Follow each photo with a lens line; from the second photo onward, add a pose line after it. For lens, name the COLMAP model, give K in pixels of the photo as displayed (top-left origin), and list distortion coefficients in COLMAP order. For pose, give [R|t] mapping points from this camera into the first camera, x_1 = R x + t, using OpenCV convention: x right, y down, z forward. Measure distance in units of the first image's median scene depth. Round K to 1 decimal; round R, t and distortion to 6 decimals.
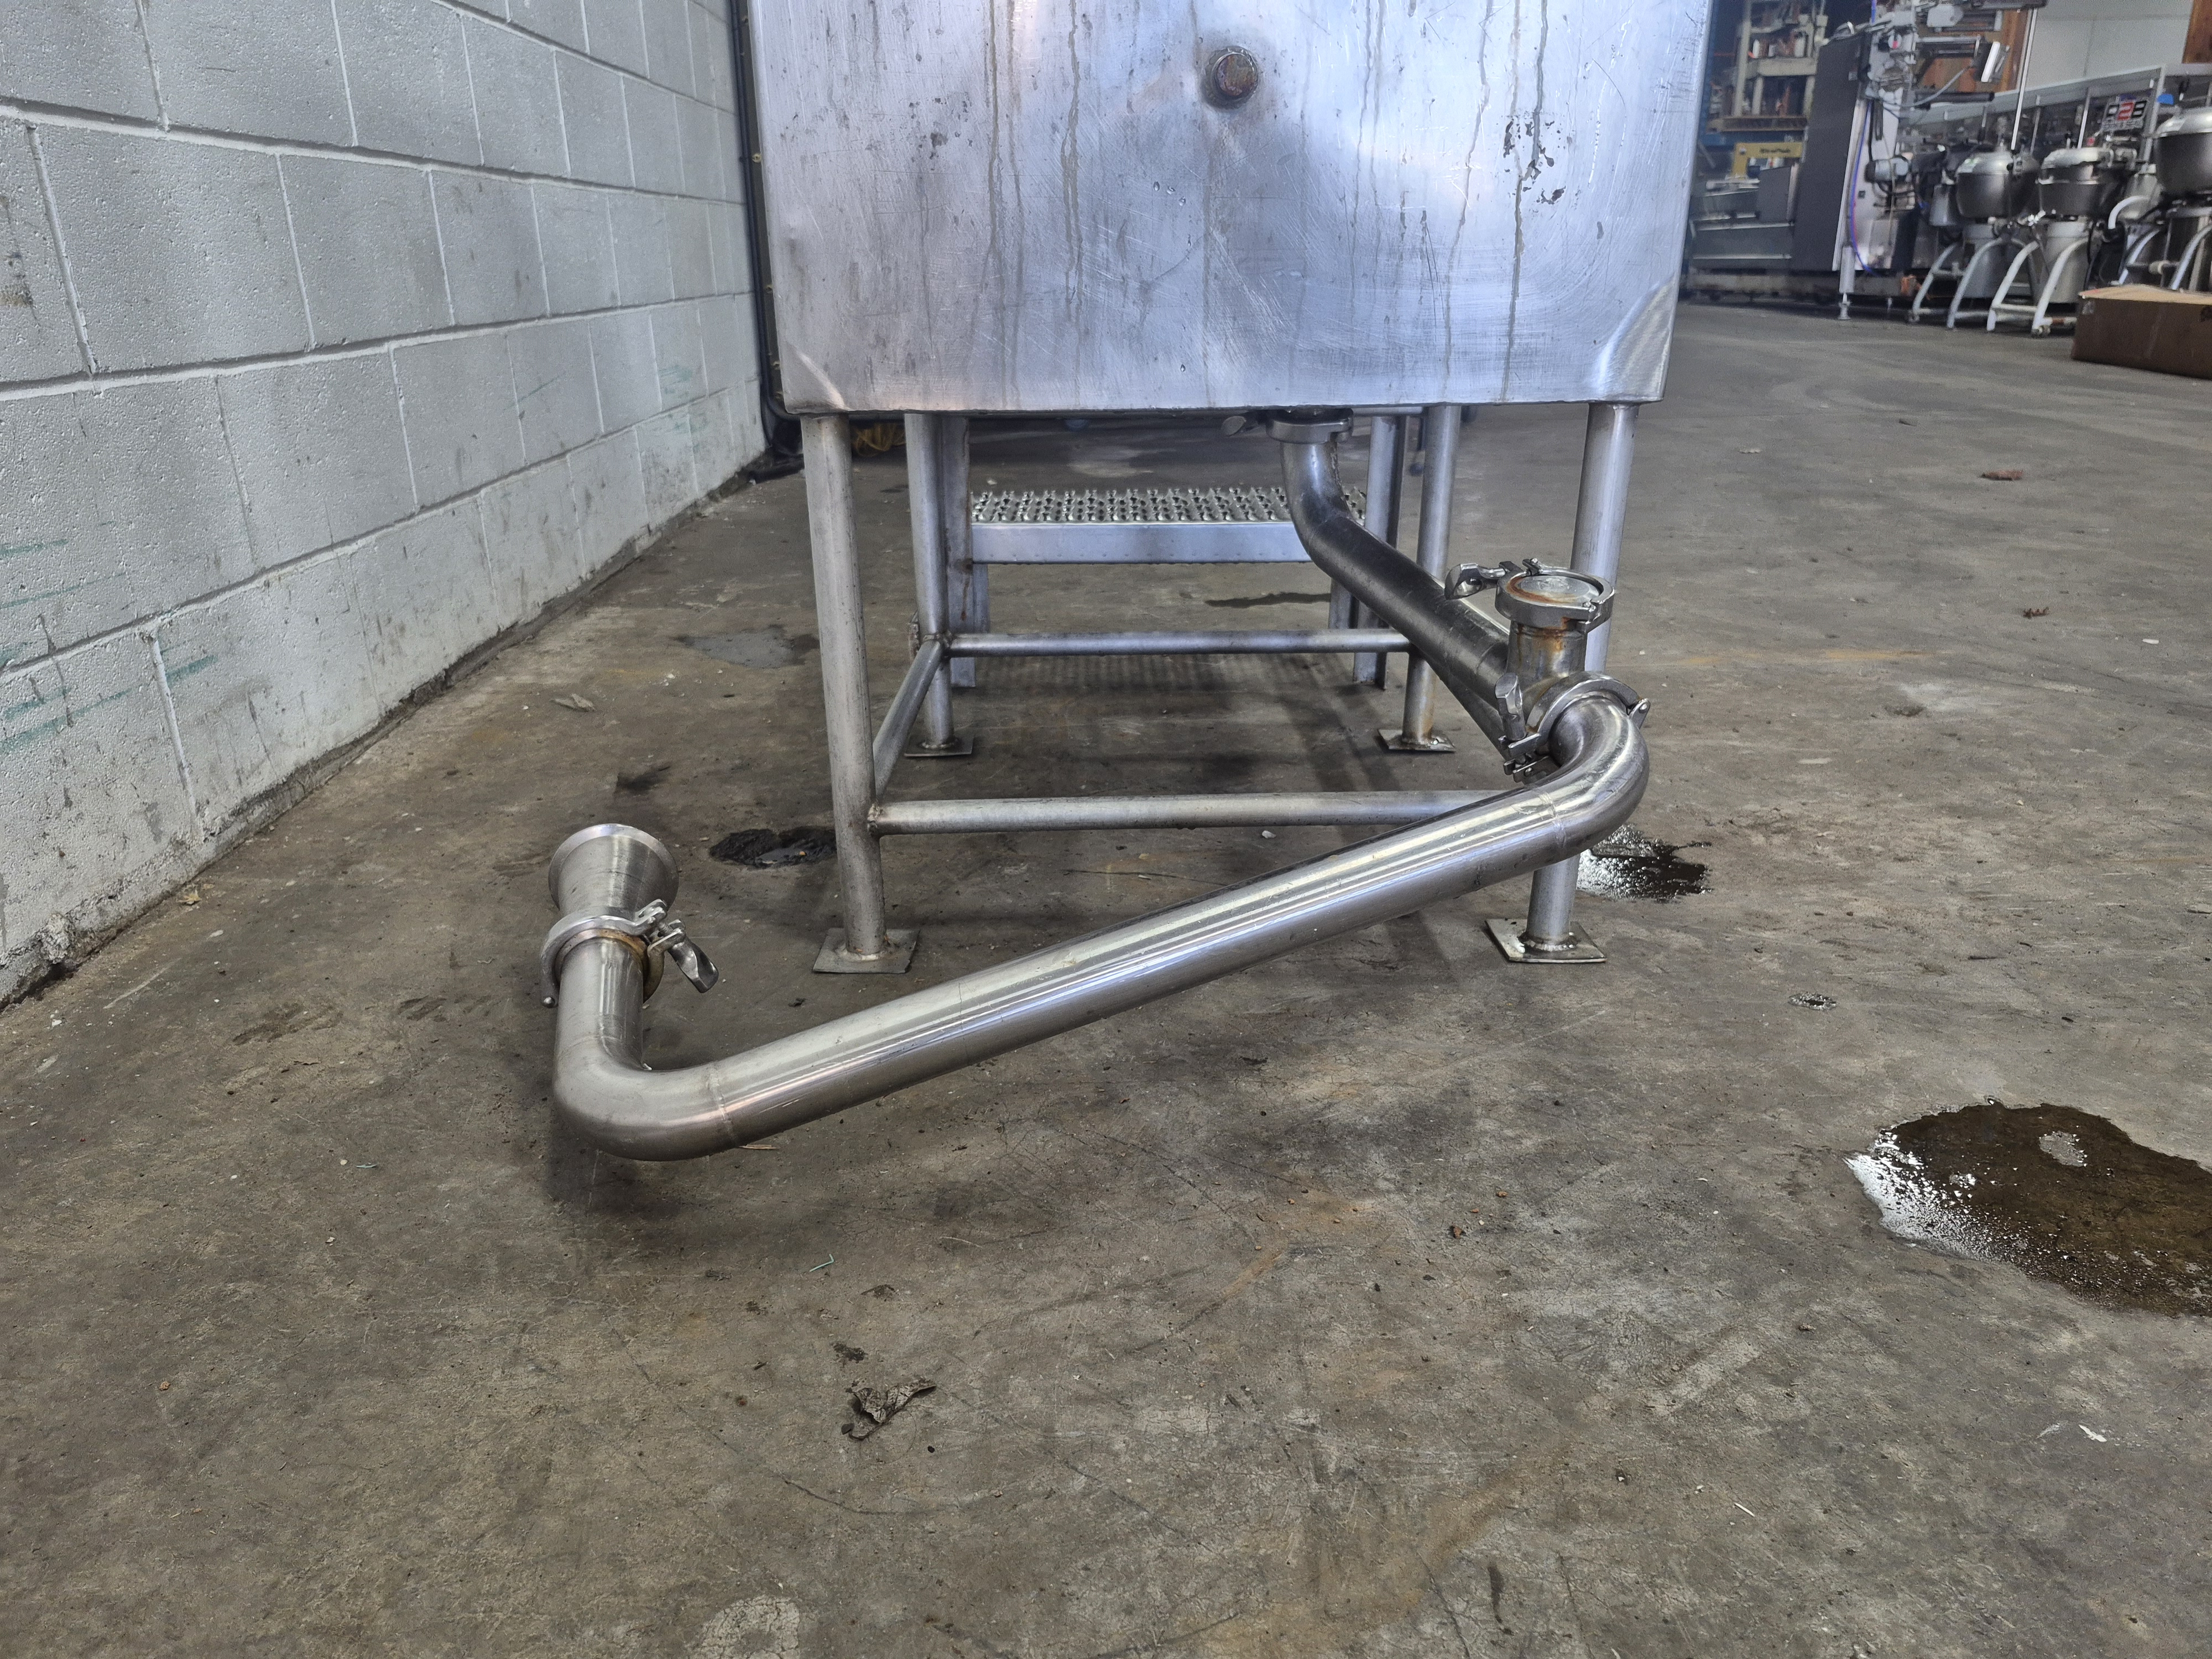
lens RADIAL K [[1552.6, 0, 1114.7], [0, 1552.6, 846.4], [0, 0, 1]] dist [0.062401, -0.067613]
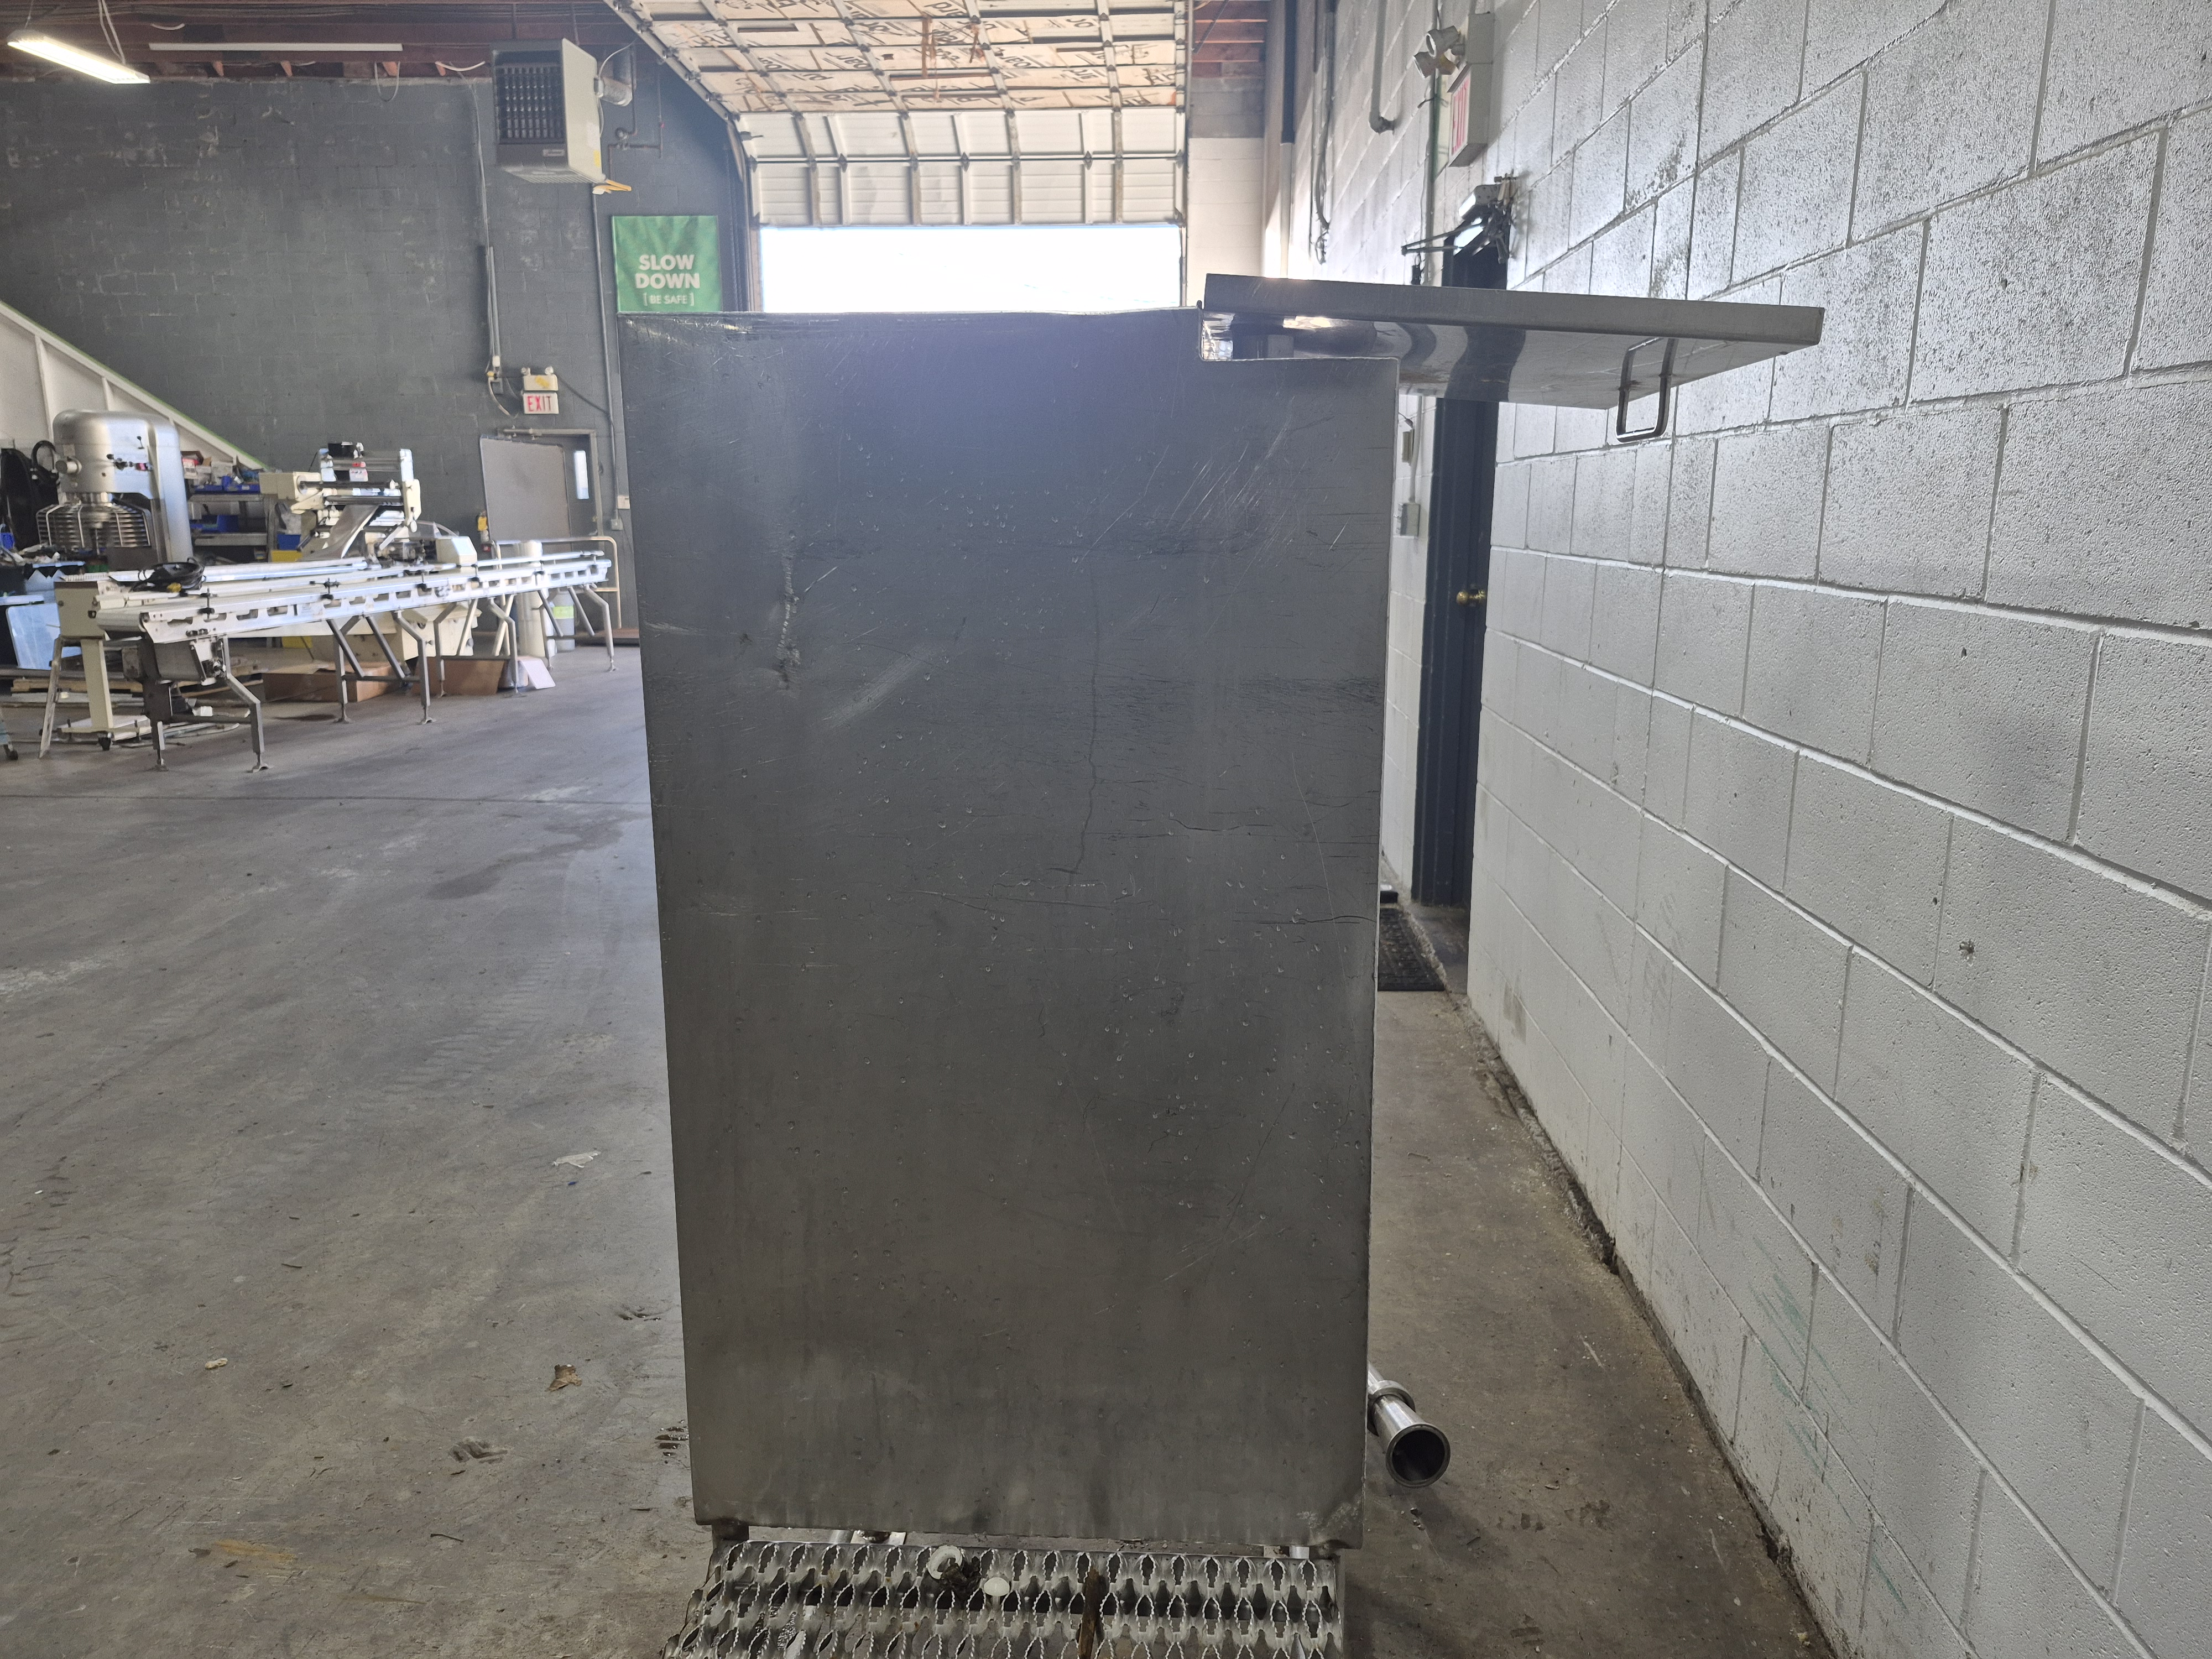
lens RADIAL K [[1531.9, 0, 1106.0], [0, 1531.9, 829.5], [0, 0, 1]] dist [0.077665, -0.084941]
pose [[-0.996649, -0.000262, 0.081801, -0.082061], [0.043690, 0.843716, 0.535008, -1.194375], [-0.069158, 0.536789, -0.840877, 1.635276]]
